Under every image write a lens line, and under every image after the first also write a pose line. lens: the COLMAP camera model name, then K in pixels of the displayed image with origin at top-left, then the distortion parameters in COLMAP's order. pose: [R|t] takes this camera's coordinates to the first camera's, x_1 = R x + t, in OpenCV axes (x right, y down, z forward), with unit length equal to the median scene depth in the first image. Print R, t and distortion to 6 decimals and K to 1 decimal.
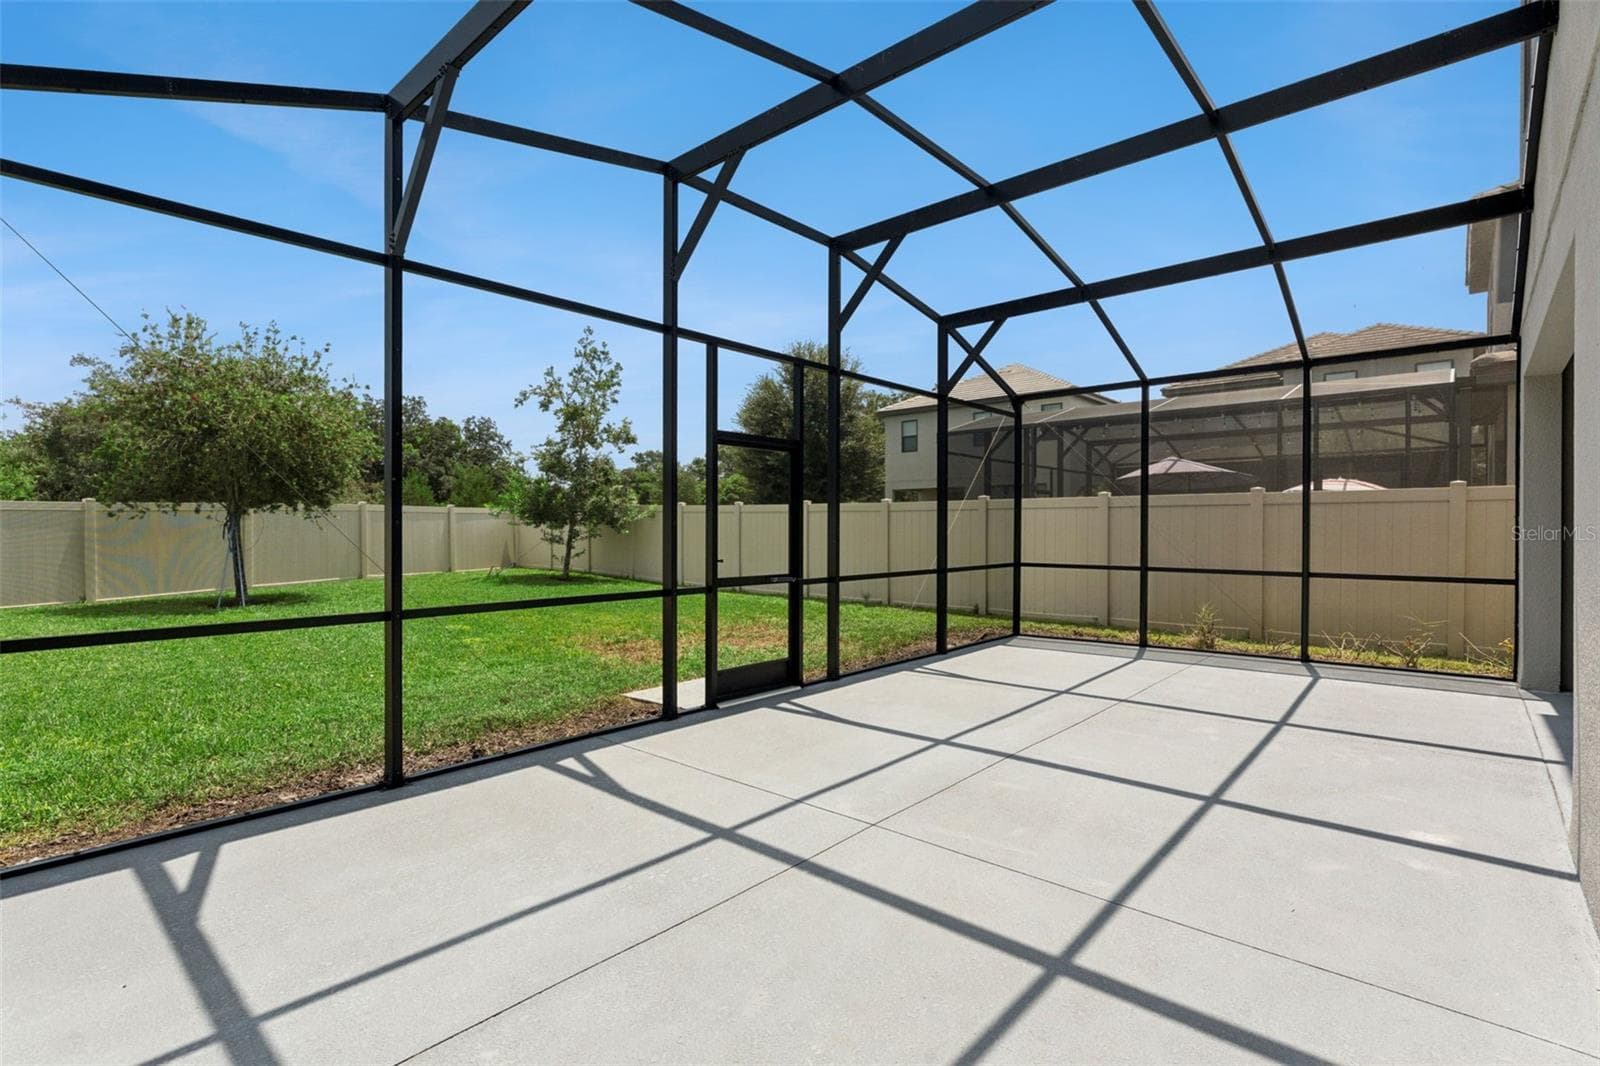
lens RADIAL K [[718.5, 0, 811.3], [0, 718.5, 532.7], [0, 0, 1]] dist [-0.000211, 0.001471]
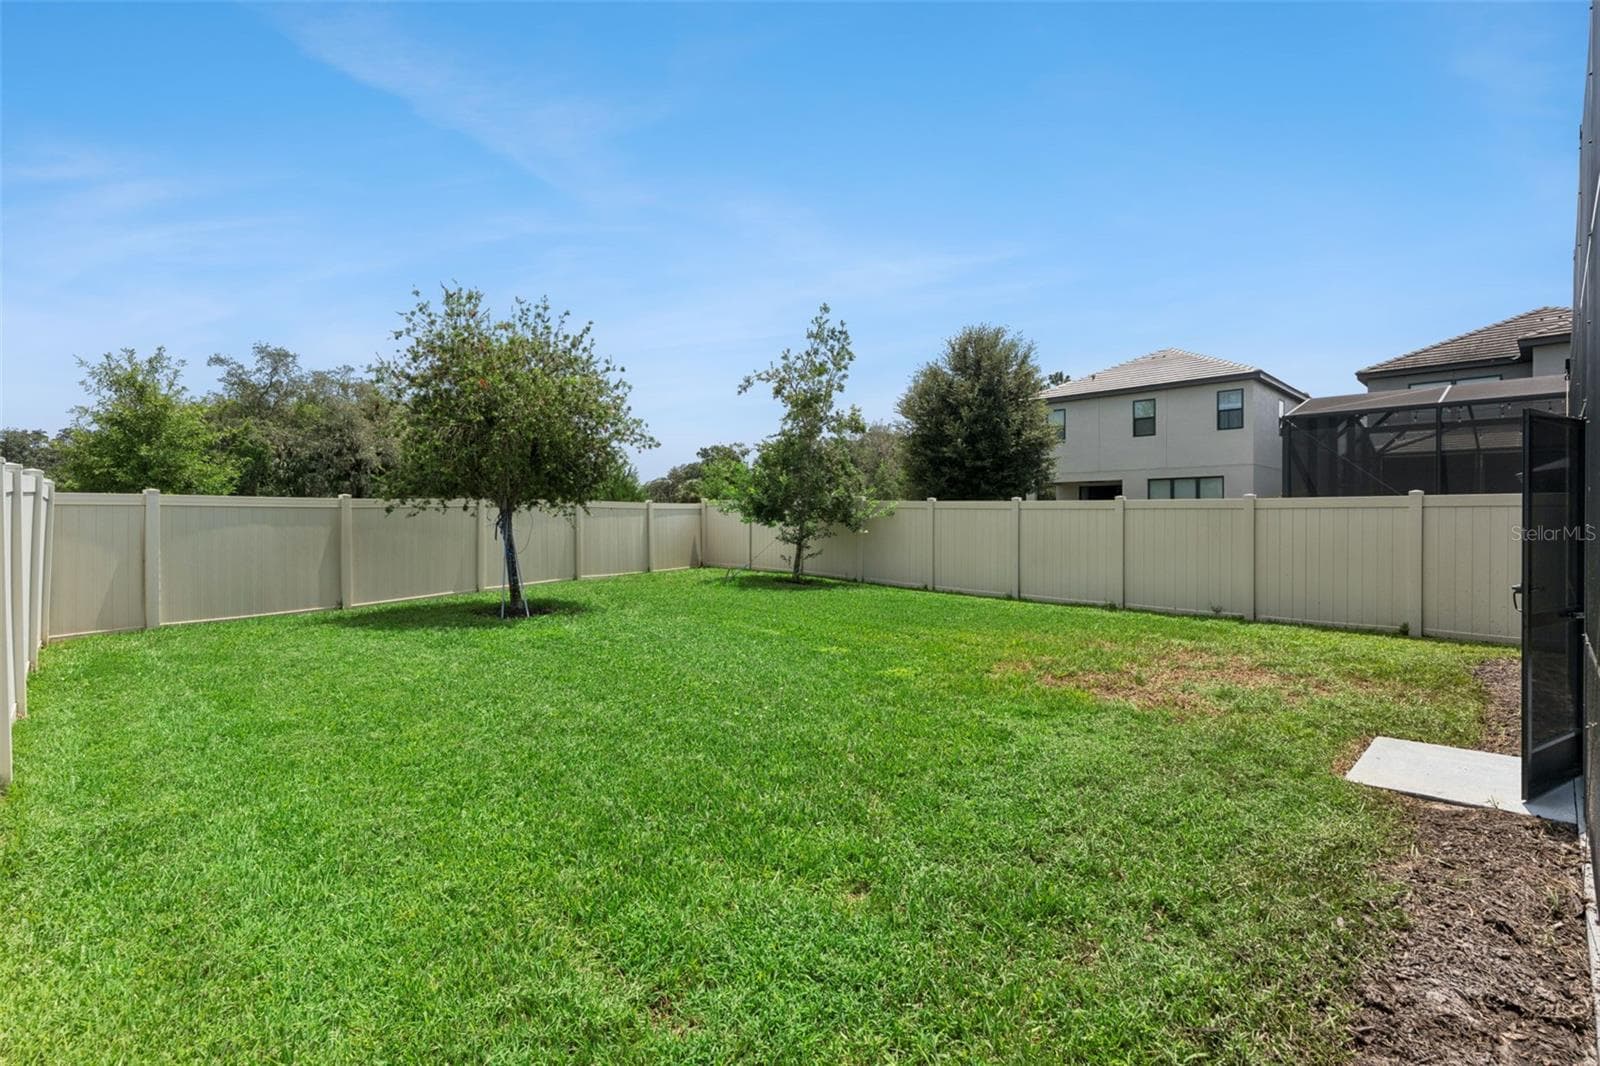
lens RADIAL K [[718.5, 0, 820.8], [0, 718.5, 519.7], [0, 0, 1]] dist [-0.000211, 0.001471]
pose [[0.997614, 0.001420, -0.069017, -0.333692], [-0.002123, 0.999947, -0.010121, -0.007111], [0.068999, 0.010243, 0.997564, 0.128315]]
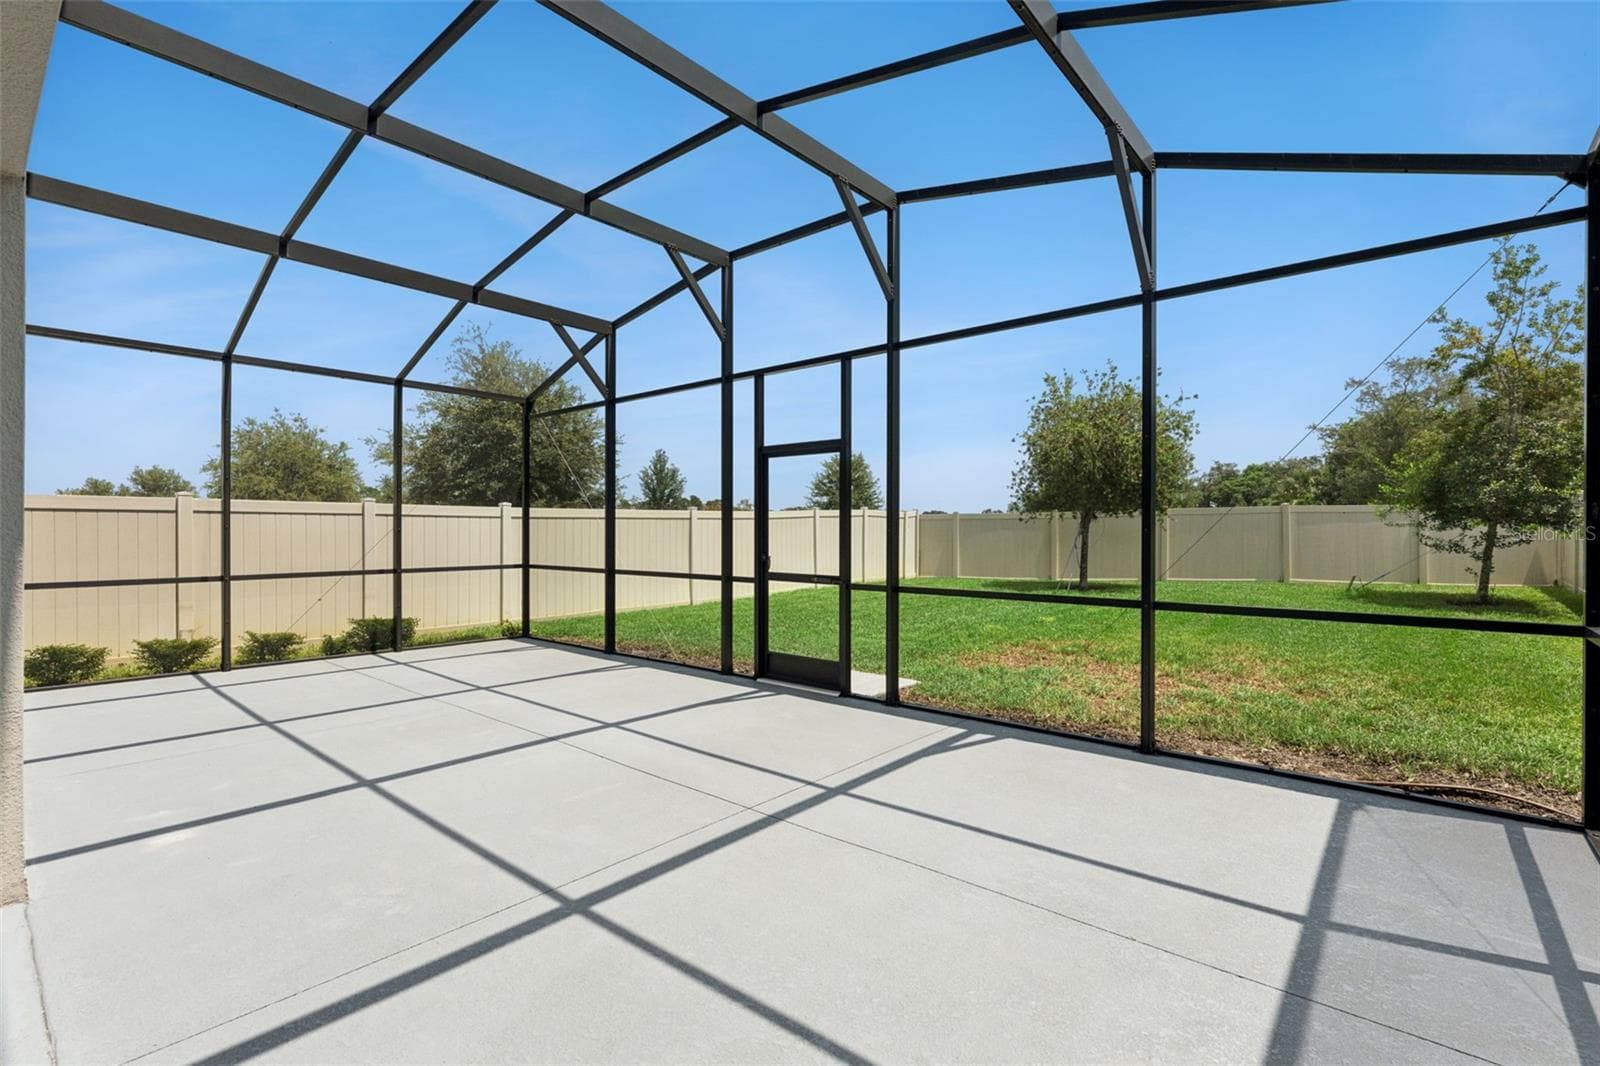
lens RADIAL K [[718.5, 0, 806.4], [0, 718.5, 544.7], [0, 0, 1]] dist [-0.000211, 0.001471]
pose [[0.038560, 0.020413, -0.999048, 0.441544], [-0.007353, 0.999770, 0.020144, -0.003025], [0.999229, 0.006569, 0.038701, 0.431301]]
